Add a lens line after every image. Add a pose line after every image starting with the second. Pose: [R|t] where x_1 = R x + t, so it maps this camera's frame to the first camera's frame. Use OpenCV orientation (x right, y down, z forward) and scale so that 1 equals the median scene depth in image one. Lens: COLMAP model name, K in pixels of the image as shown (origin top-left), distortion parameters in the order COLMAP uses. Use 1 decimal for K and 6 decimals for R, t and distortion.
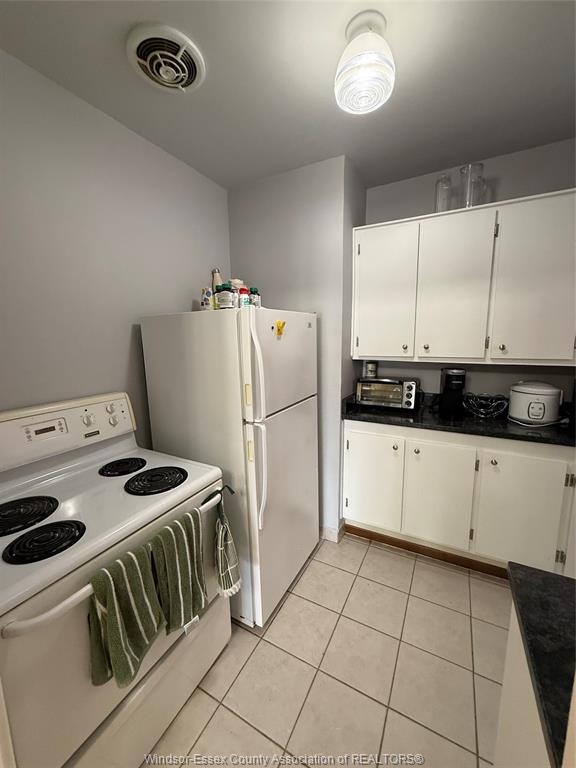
lens RADIAL K [[306.0, 0, 287.8], [0, 306.0, 382.9], [0, 0, 1]] dist [-0.002074, 0.000295]
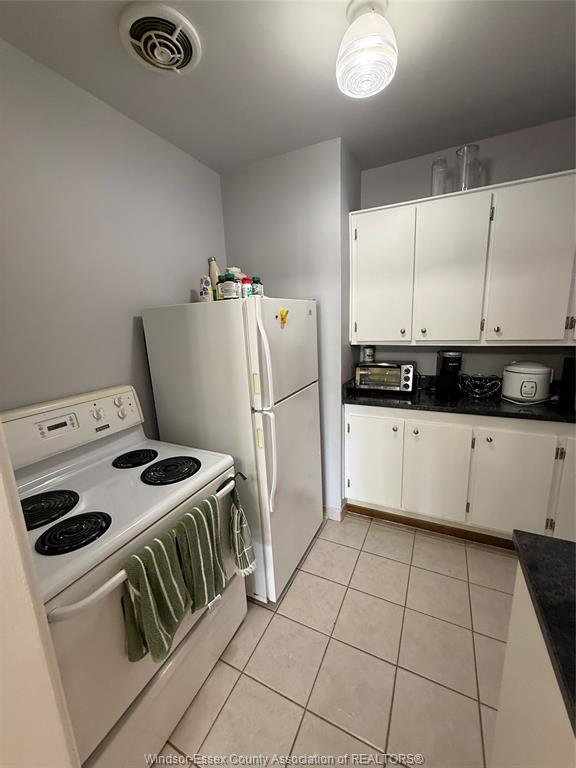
lens RADIAL K [[306.0, 0, 287.3], [0, 306.0, 383.1], [0, 0, 1]] dist [-0.002074, 0.000295]
pose [[0.998964, -0.033685, 0.030587, -0.047705], [0.032121, 0.998220, 0.050254, -0.010075], [-0.032225, -0.049220, 0.998268, -0.019975]]
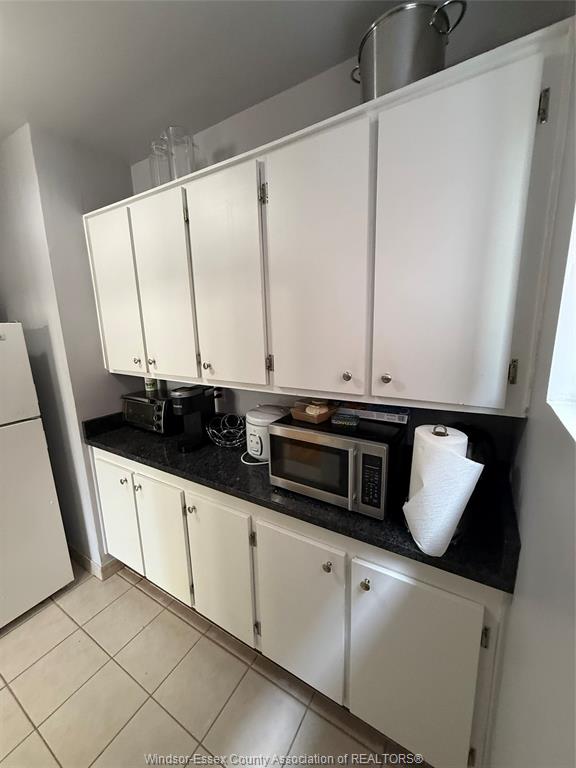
lens RADIAL K [[306.0, 0, 289.9], [0, 306.0, 382.0], [0, 0, 1]] dist [-0.002074, 0.000295]
pose [[0.998908, -0.005458, -0.046409, 1.019560], [0.007556, 0.998952, 0.045151, -0.116220], [0.046114, -0.045453, 0.997902, 0.236369]]
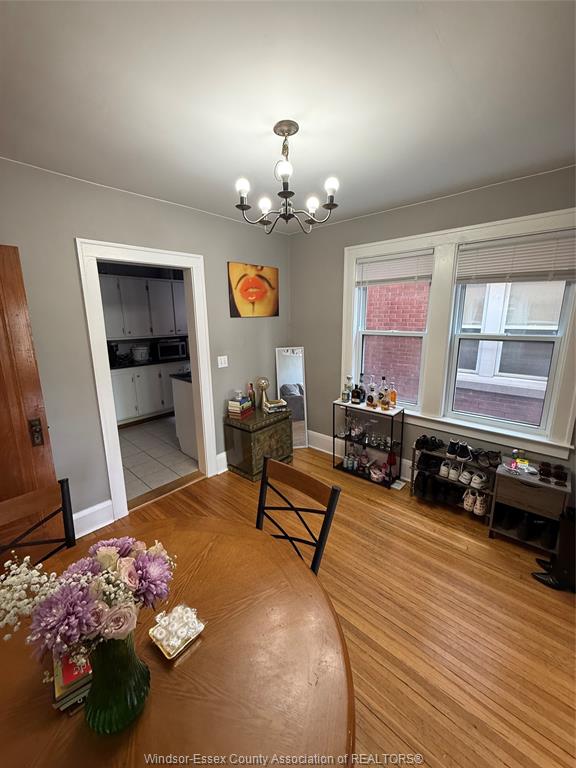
lens RADIAL K [[306.0, 0, 287.4], [0, 306.0, 383.2], [0, 0, 1]] dist [-0.002074, 0.000295]
pose [[0.231992, -0.191037, 0.953774, -1.642642], [0.155976, 0.975143, 0.157378, 0.110587], [-0.960131, 0.112256, 0.256022, -0.958614]]
